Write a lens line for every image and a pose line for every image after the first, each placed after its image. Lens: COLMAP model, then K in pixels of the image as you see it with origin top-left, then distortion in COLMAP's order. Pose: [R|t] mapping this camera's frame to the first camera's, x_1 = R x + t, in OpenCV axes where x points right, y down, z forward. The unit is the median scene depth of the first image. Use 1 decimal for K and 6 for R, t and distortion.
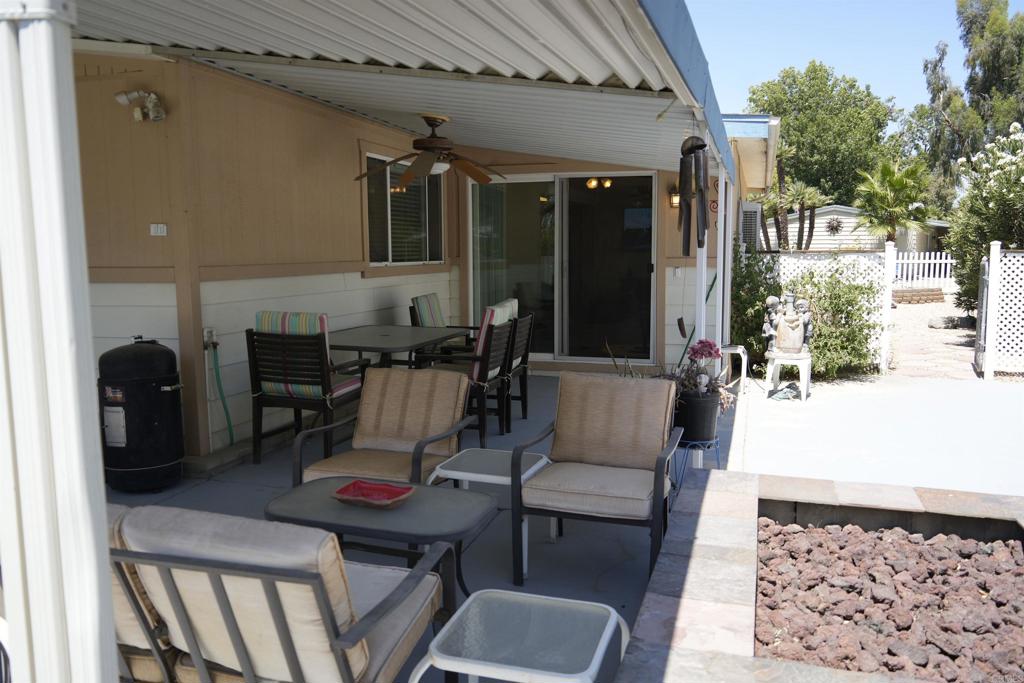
lens RADIAL K [[800.5, 0, 510.4], [0, 800.5, 328.4], [0, 0, 1]] dist [-0.008925, -0.006393]
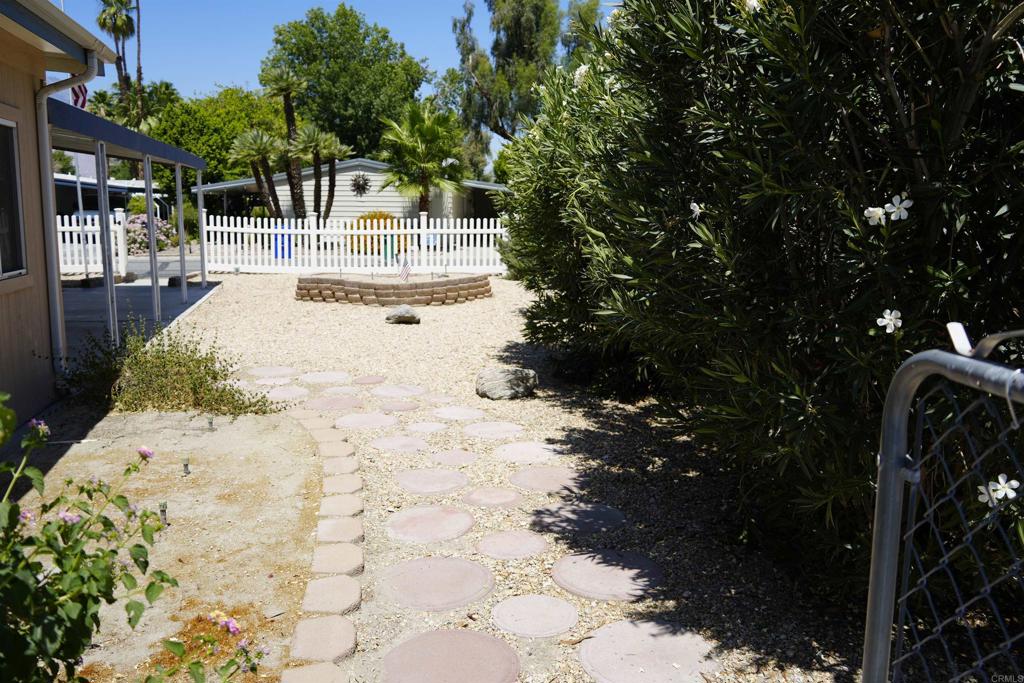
lens RADIAL K [[800.5, 0, 510.4], [0, 800.5, 328.4], [0, 0, 1]] dist [-0.008925, -0.006393]
pose [[0.859182, -0.063721, 0.507687, 0.063879], [0.040585, 0.997576, 0.056524, -0.012436], [-0.510058, -0.027960, 0.859686, 0.122940]]
